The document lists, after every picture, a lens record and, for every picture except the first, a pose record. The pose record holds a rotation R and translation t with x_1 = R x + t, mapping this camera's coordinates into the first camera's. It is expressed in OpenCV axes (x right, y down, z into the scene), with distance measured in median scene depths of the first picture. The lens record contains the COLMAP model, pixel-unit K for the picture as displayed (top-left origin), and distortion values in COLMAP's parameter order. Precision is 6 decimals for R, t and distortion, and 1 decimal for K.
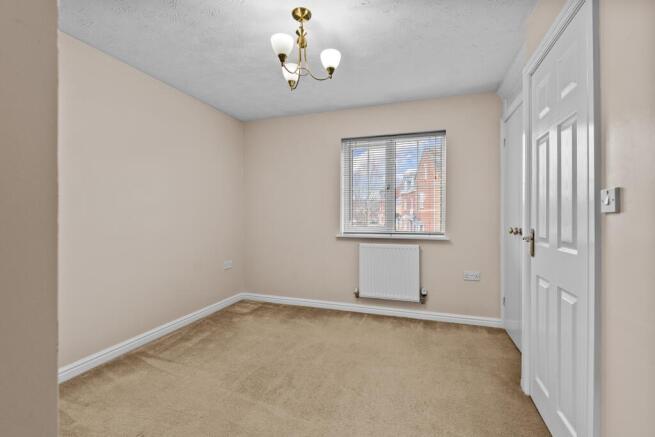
lens RADIAL K [[288.5, 0, 327.5], [0, 288.5, 218.5], [0, 0, 1]] dist [0.001977, 0.000230]
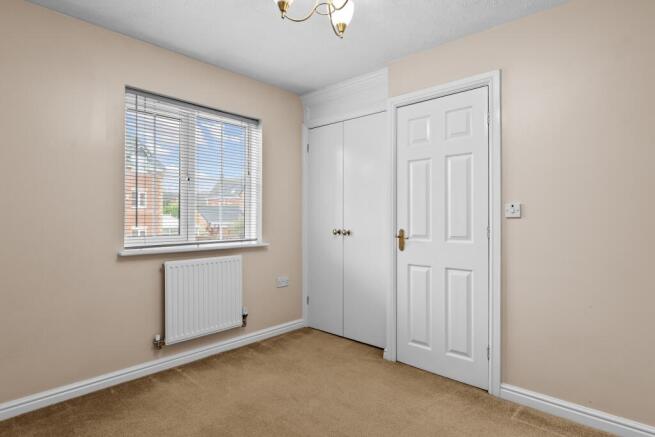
lens RADIAL K [[360.1, 0, 327.5], [0, 360.1, 218.5], [0, 0, 1]] dist [0.001910, 0.000925]
pose [[0.397866, 0.000420, 0.917443, -0.522819], [0.007004, 0.999969, -0.003495, -0.003524], [-0.917417, 0.007816, 0.397851, 0.393074]]
